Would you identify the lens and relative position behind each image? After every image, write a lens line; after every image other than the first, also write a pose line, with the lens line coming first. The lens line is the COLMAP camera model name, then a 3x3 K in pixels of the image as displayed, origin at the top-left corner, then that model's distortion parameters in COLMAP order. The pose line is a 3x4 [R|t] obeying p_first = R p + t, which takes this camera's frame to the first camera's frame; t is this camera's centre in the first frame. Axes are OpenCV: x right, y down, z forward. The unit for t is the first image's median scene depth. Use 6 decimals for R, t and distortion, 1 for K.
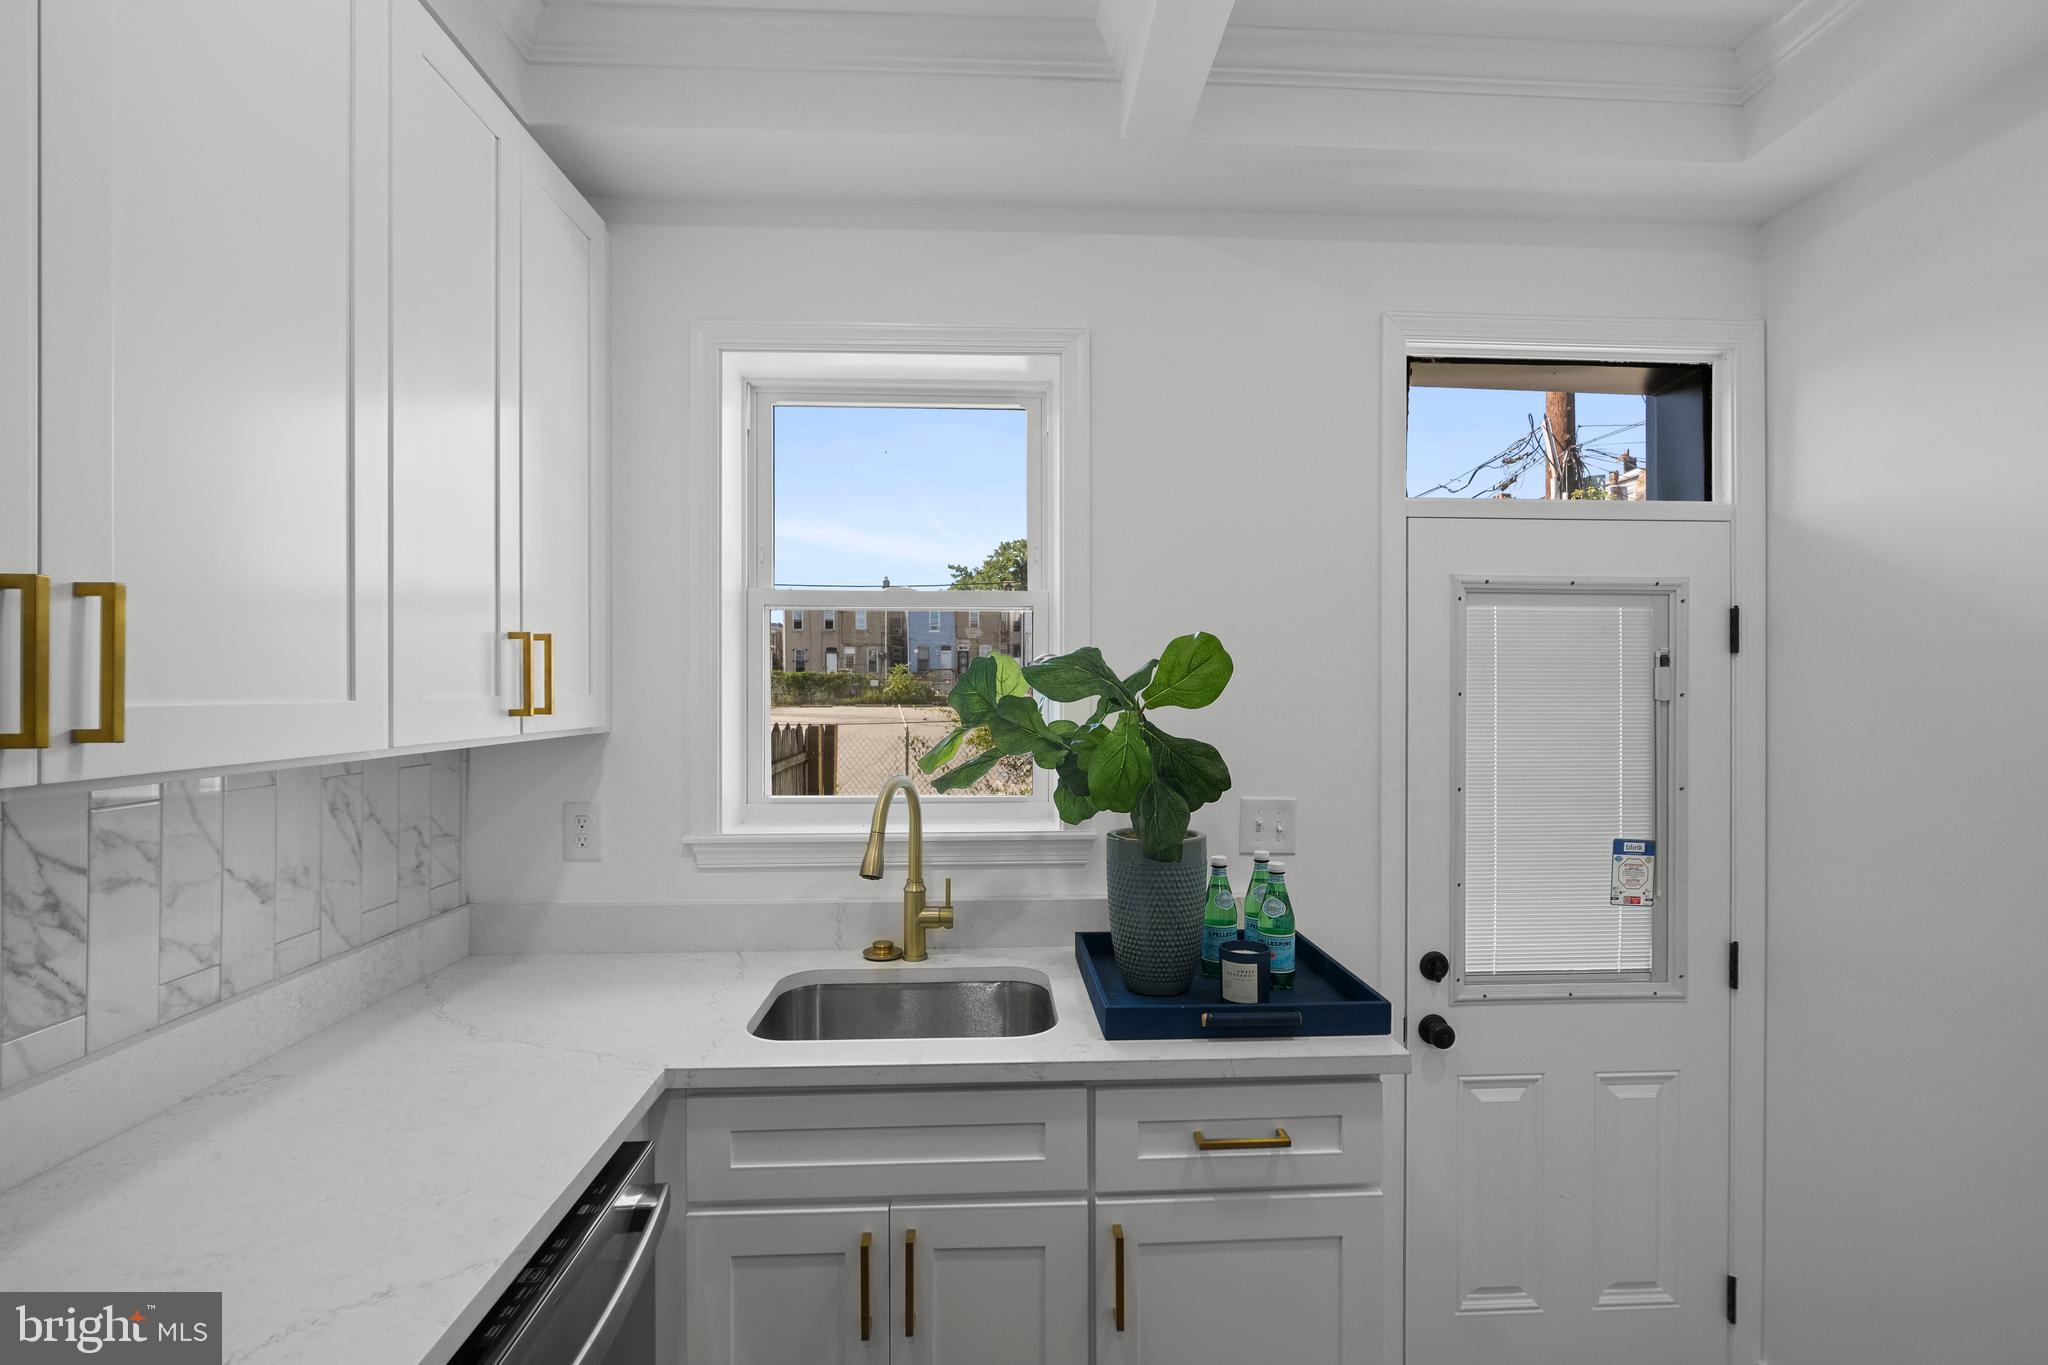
lens RADIAL K [[929.5, 0, 1024.0], [0, 929.5, 682.5], [0, 0, 1]] dist [-0.006495, -0.000064]
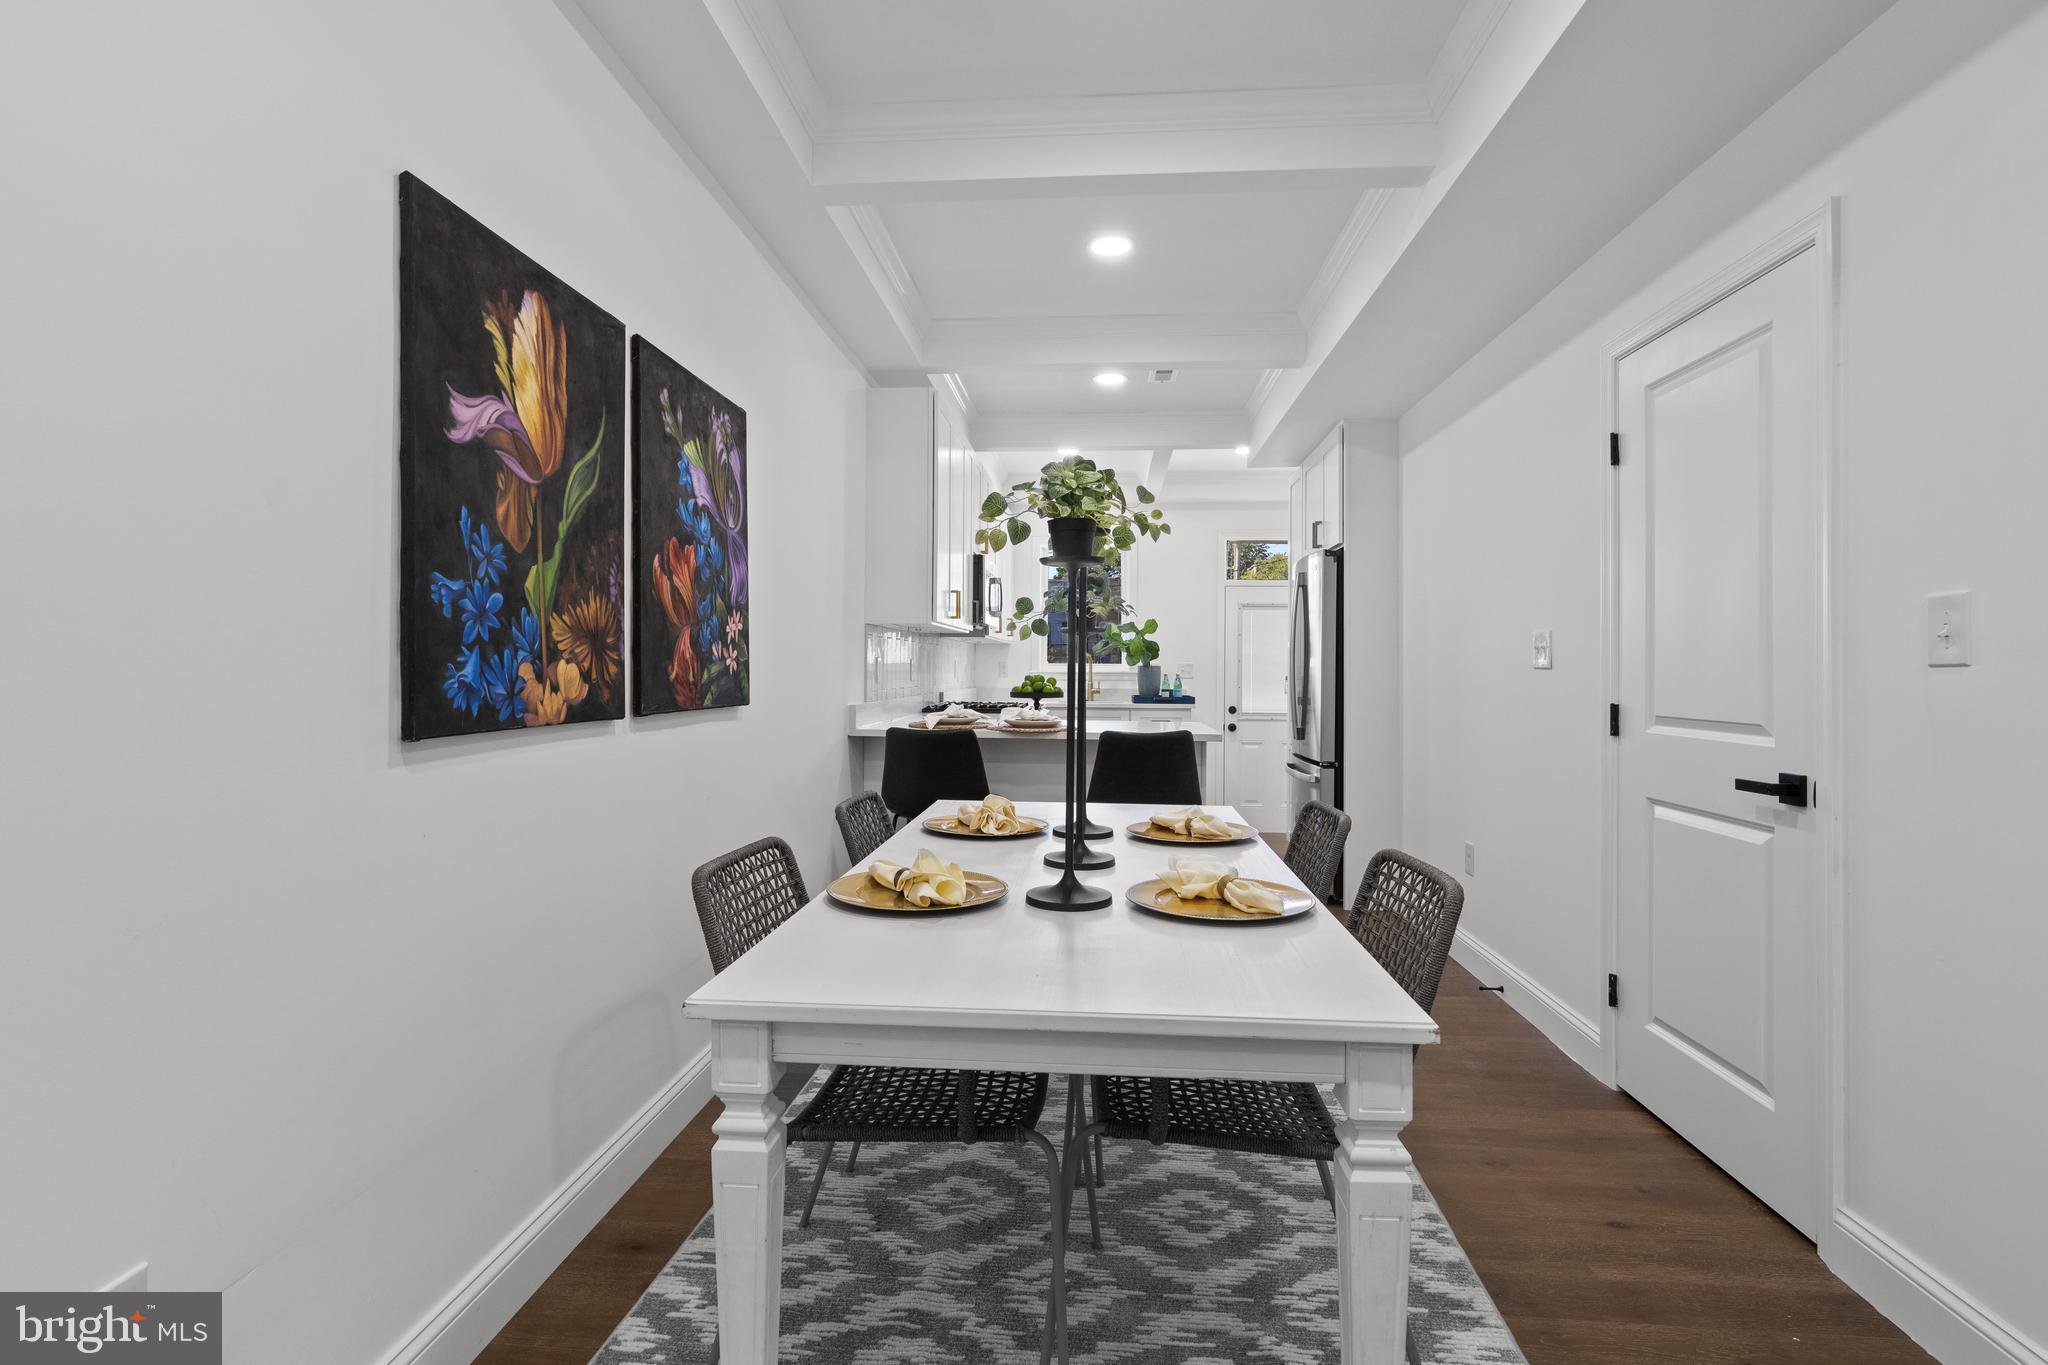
lens RADIAL K [[967.0, 0, 1021.7], [0, 967.0, 664.5], [0, 0, 1]] dist [-0.001886, -0.000120]
pose [[0.991844, 0.006326, -0.127303, 0.109764], [-0.005847, 0.999974, 0.004138, 0.122298], [0.127326, -0.003360, 0.991855, -2.988897]]
